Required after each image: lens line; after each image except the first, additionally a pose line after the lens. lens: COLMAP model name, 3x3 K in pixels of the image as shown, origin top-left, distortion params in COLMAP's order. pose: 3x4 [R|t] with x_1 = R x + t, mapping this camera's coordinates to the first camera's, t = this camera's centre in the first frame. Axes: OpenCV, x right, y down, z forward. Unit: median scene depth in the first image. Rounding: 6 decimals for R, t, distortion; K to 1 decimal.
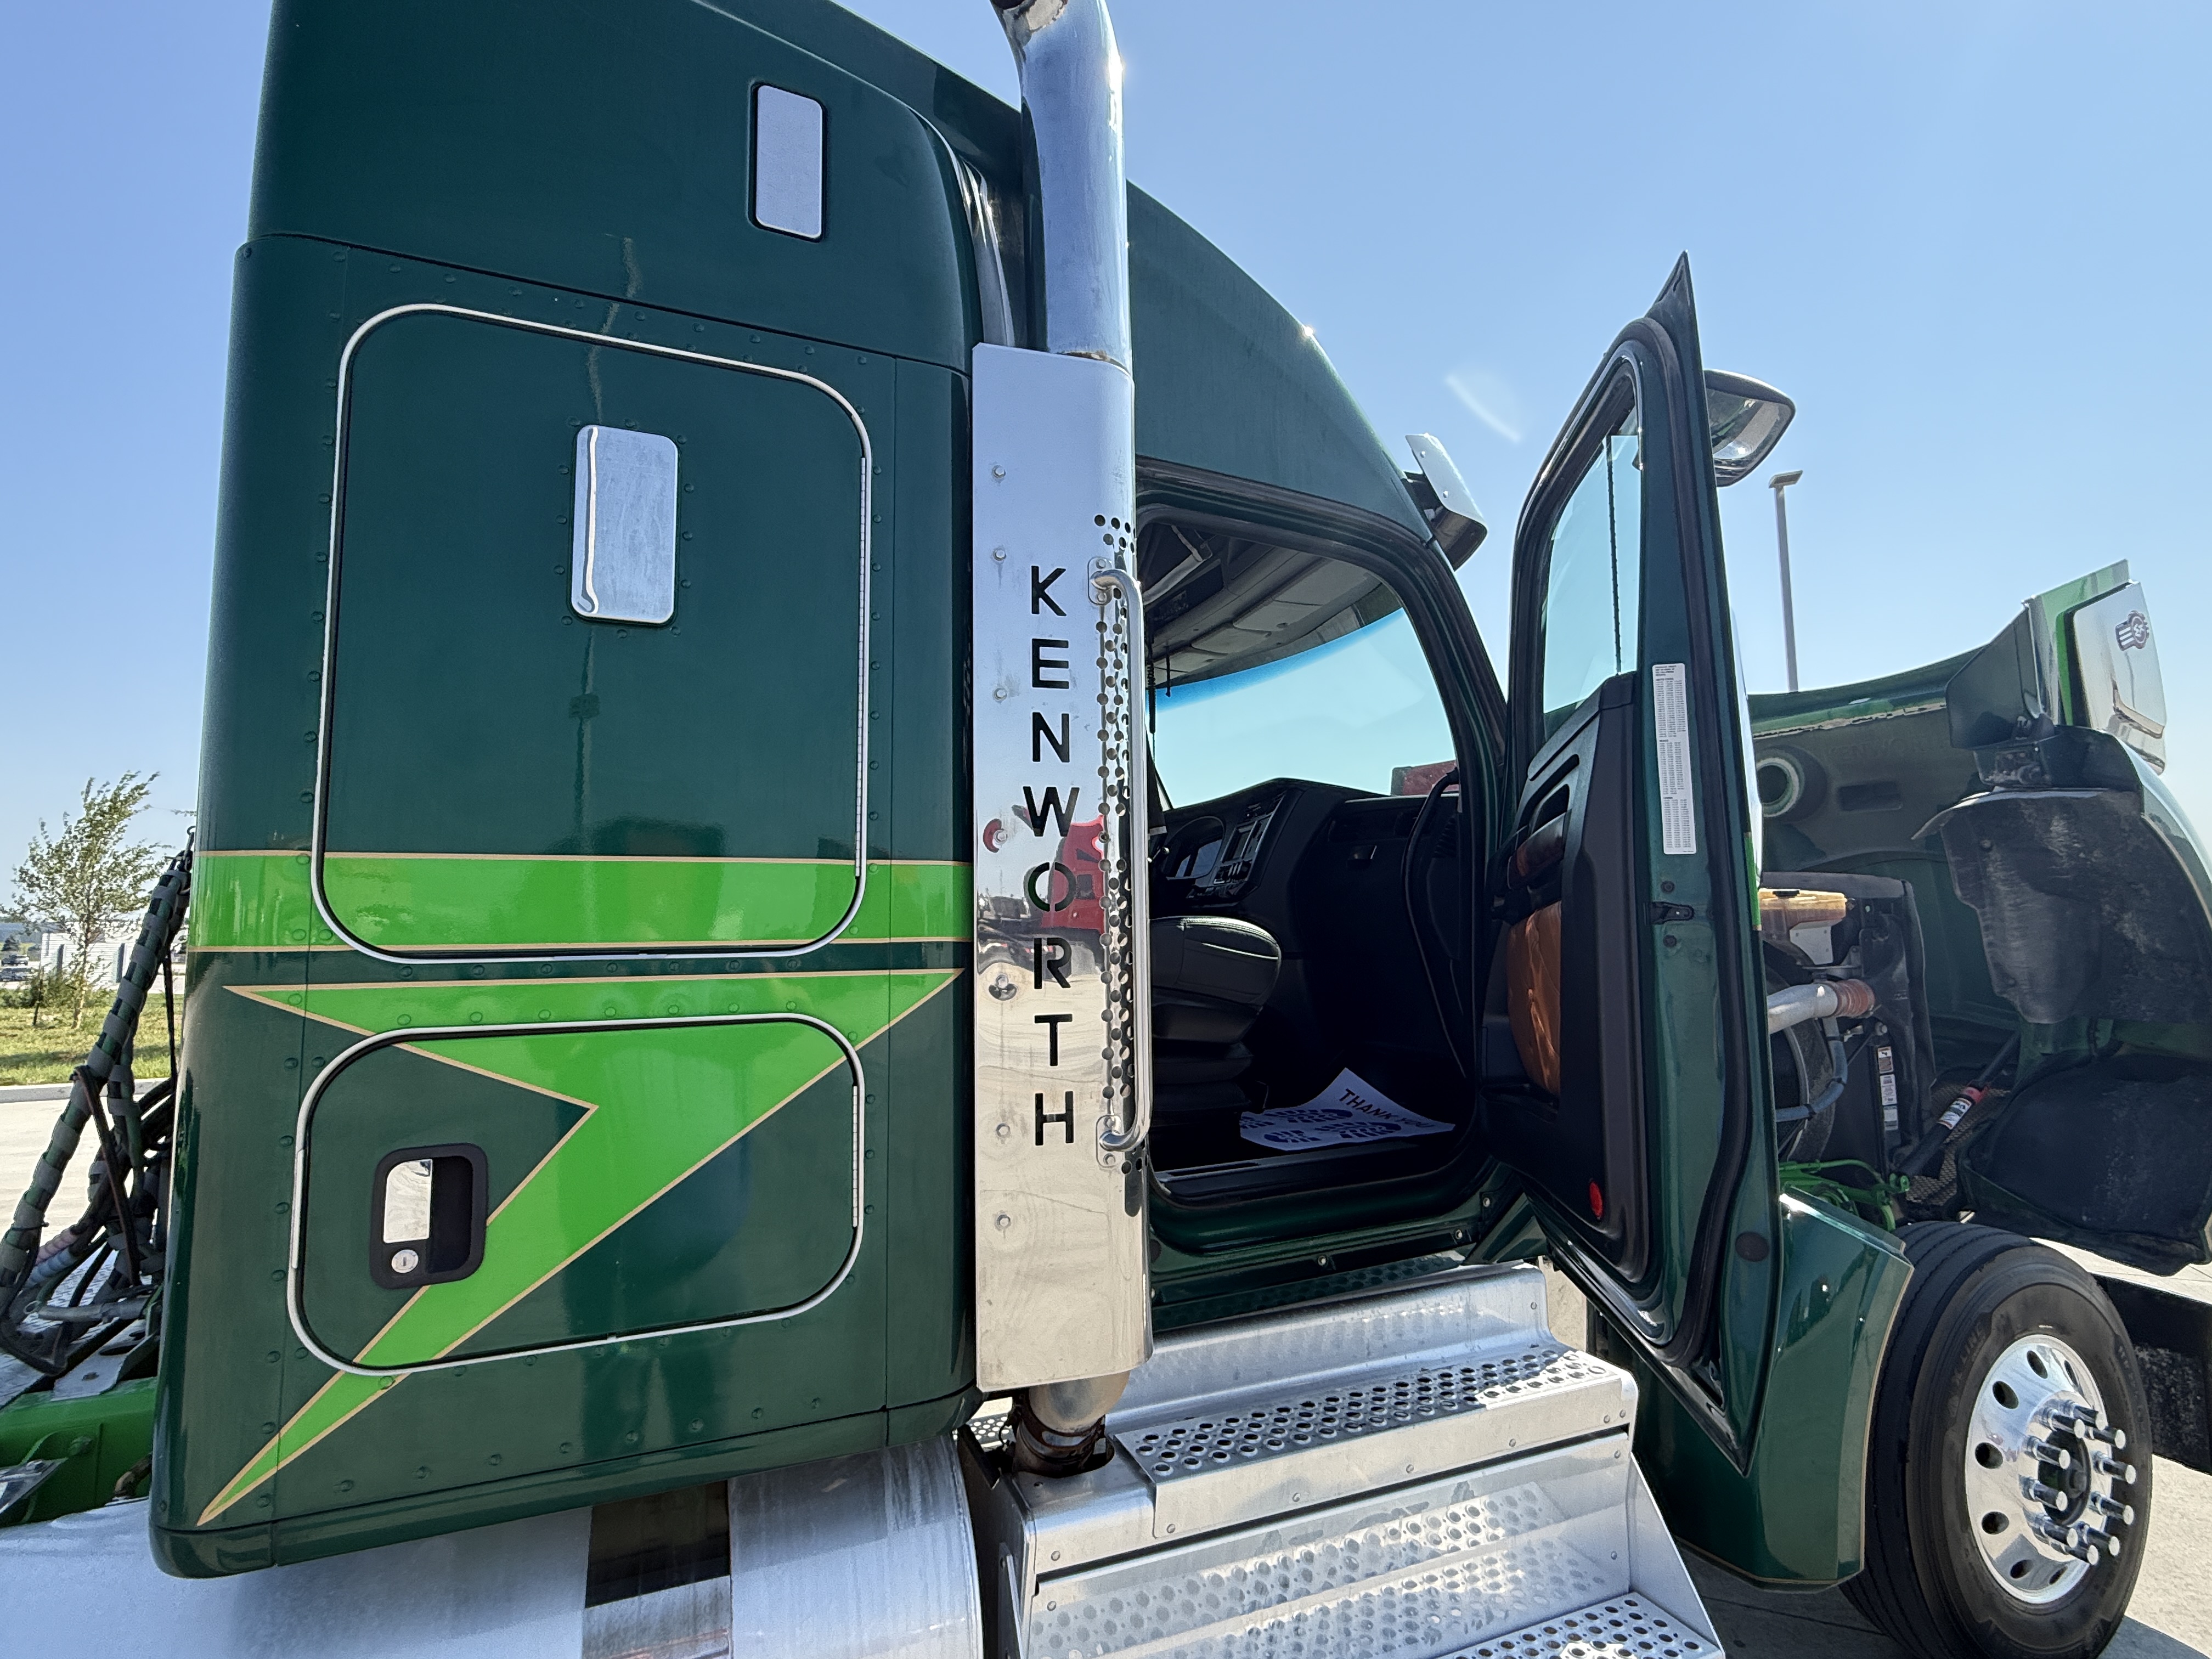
lens RADIAL K [[1044.6, 0, 1106.0], [0, 1044.6, 829.5], [0, 0, 1]] dist [-0.003589, 0.000175]
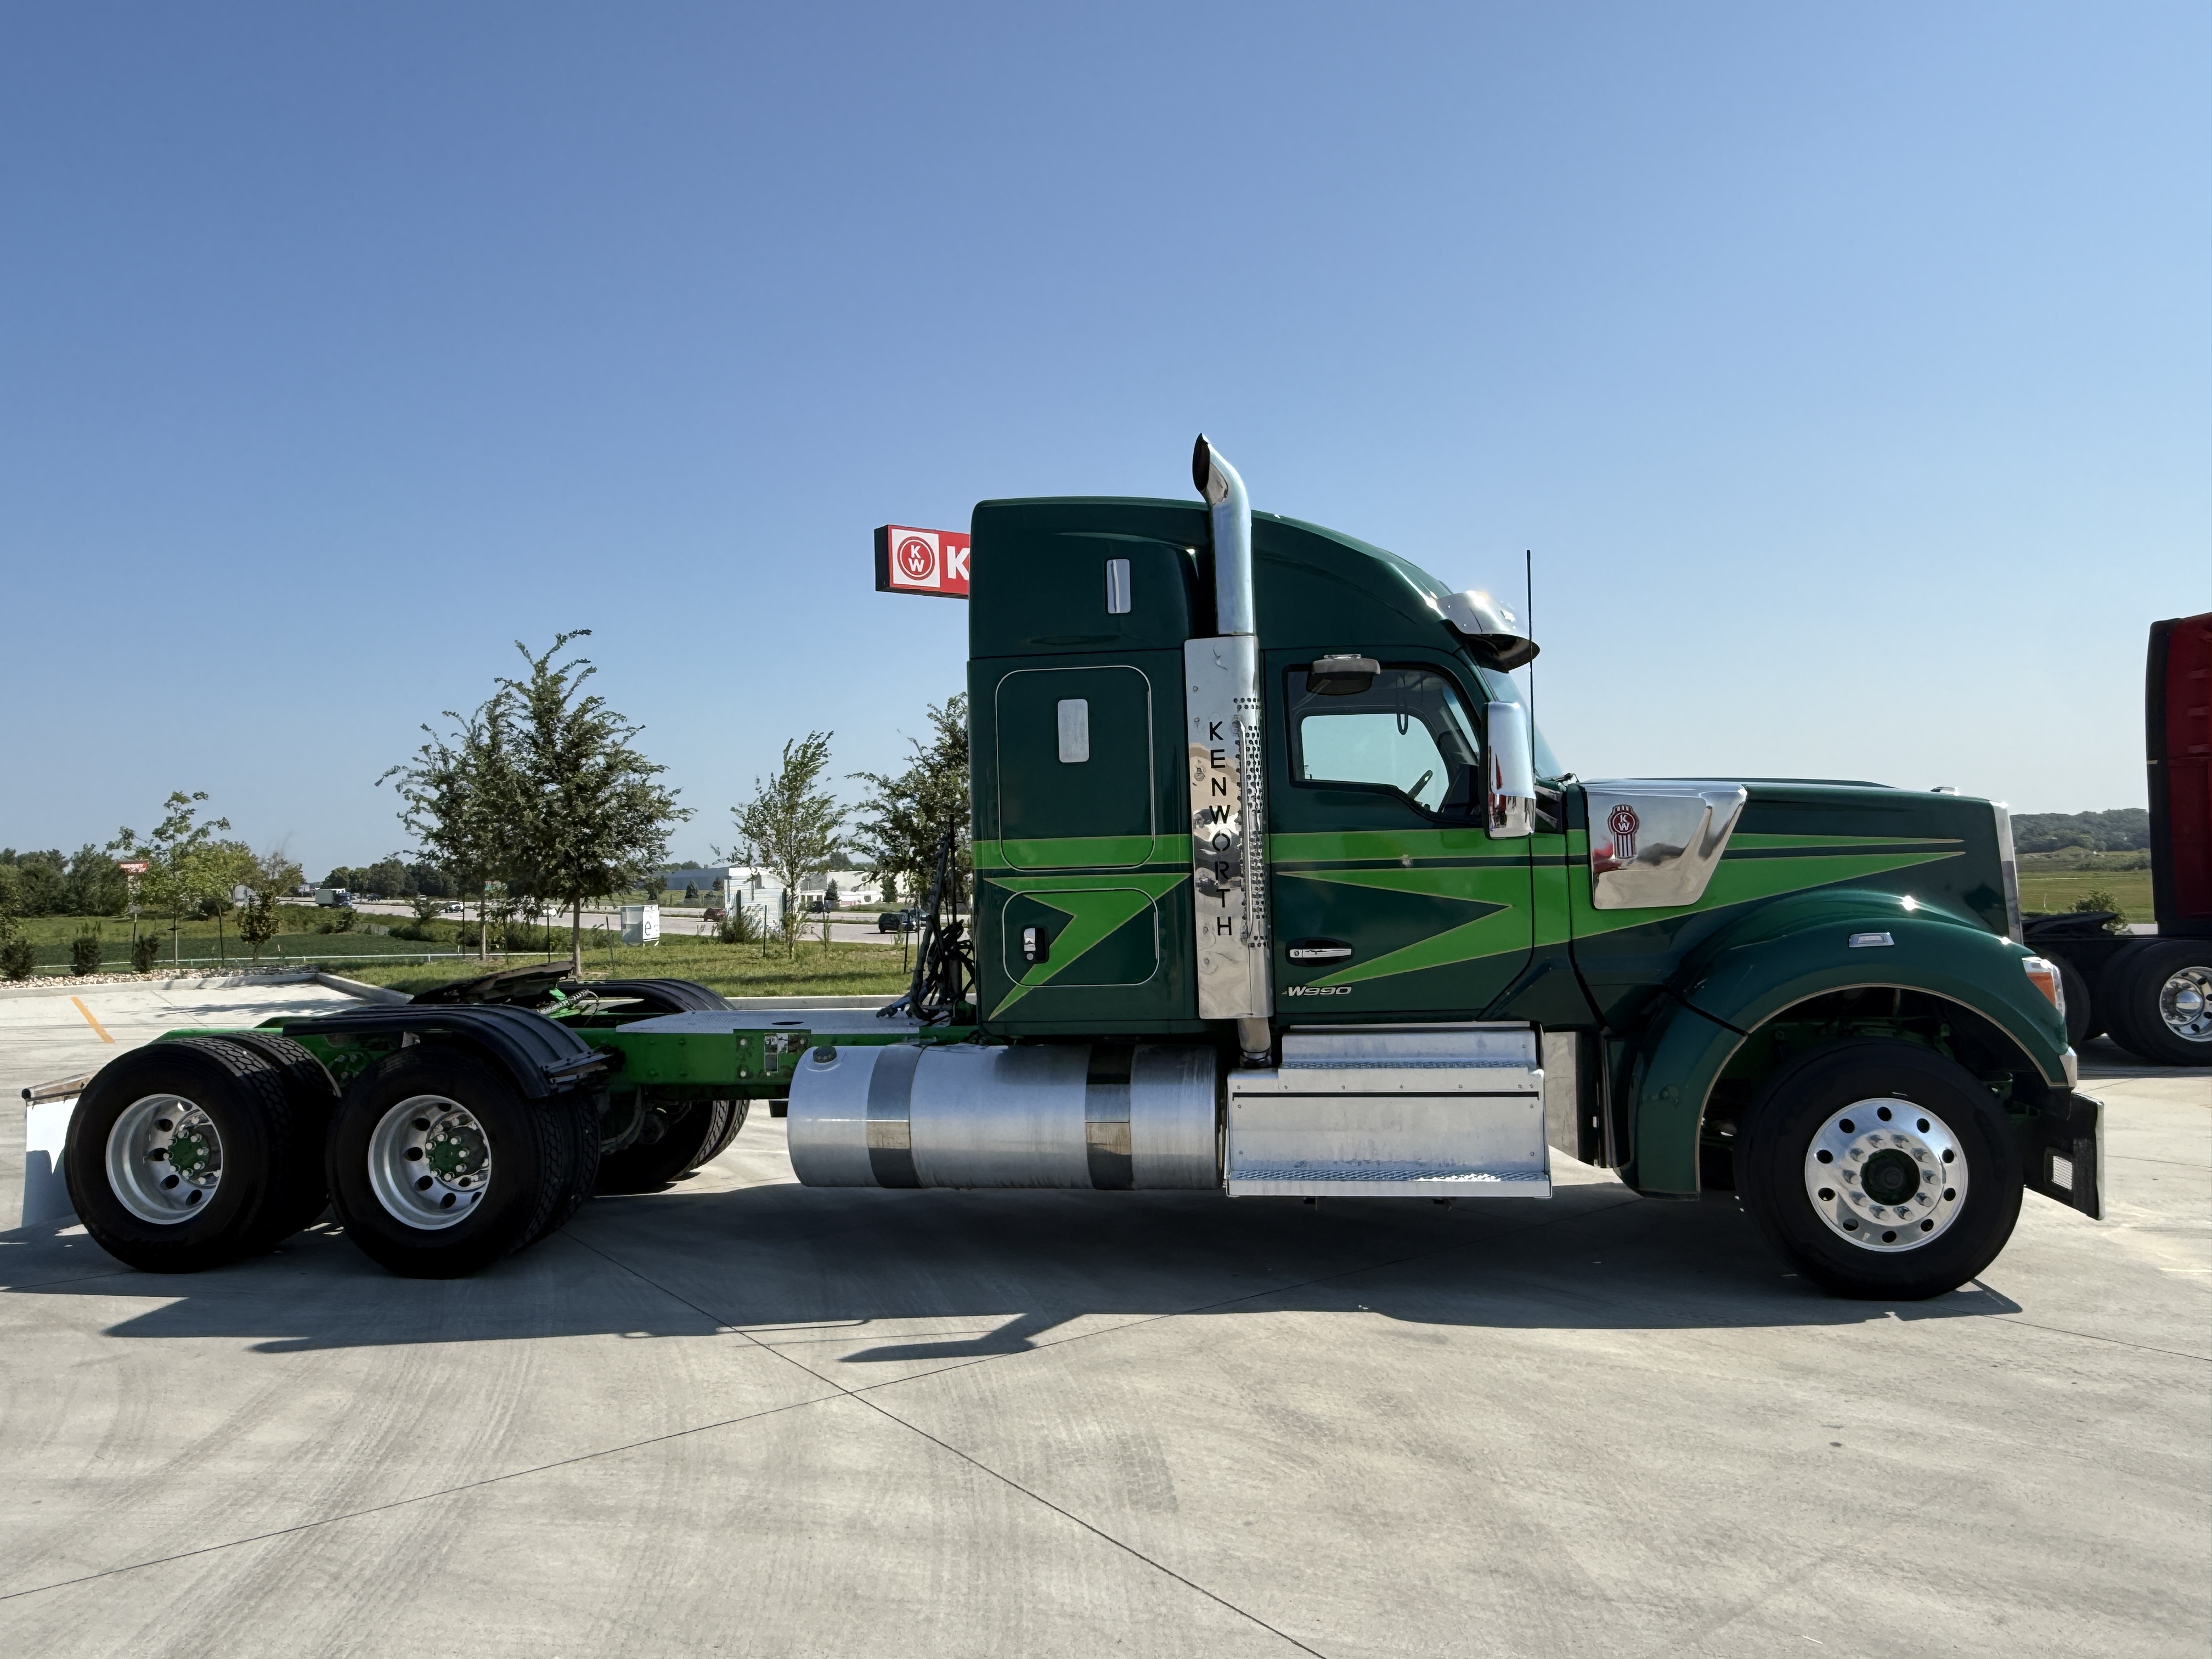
lens RADIAL K [[1522.2, 0, 1106.9], [0, 1522.2, 838.7], [0, 0, 1]] dist [0.000942, 0.001202]
pose [[0.857820, -0.026325, -0.513275, 1.408522], [0.068163, 0.995692, 0.062852, -0.182074], [0.509410, -0.088902, 0.855919, -2.071109]]
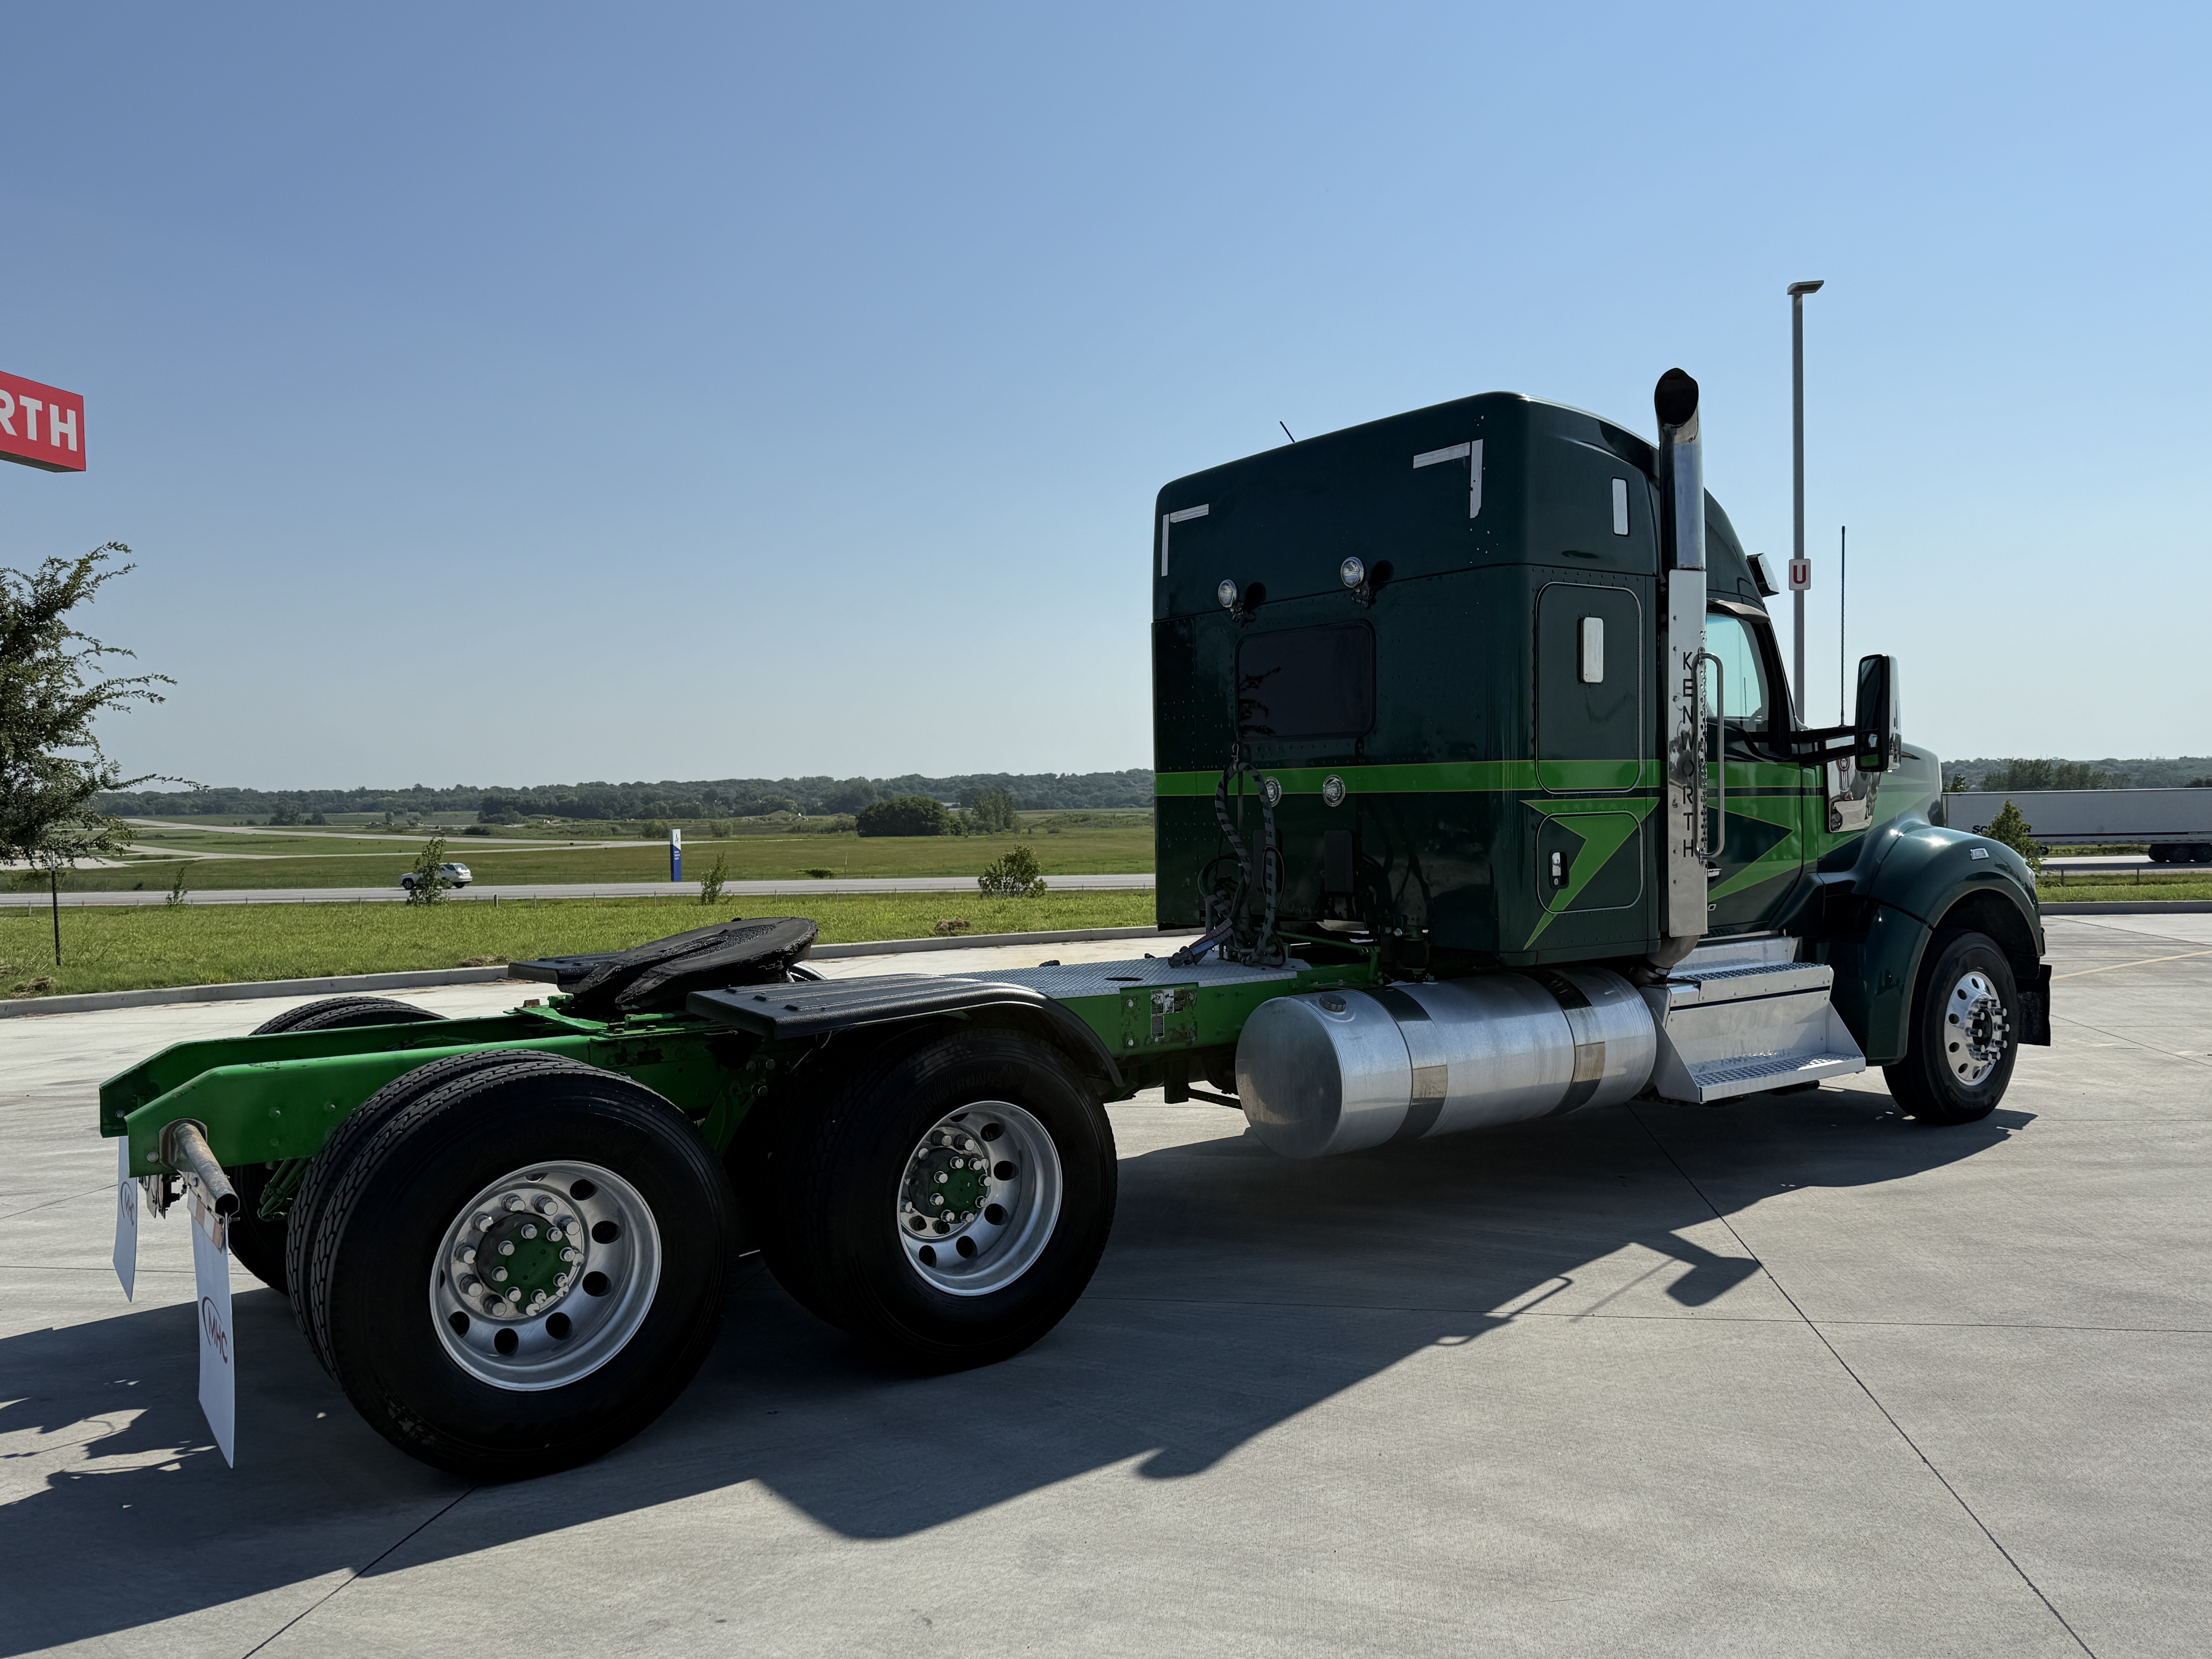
lens RADIAL K [[1636.1, 0, 1147.2], [0, 1636.1, 840.2], [0, 0, 1]] dist [0.050388, -0.128781]
pose [[0.971837, -0.012308, 0.235331, -2.070493], [-0.014370, 0.993682, 0.111312, -0.183570], [-0.235214, -0.111559, 0.965520, -2.439404]]
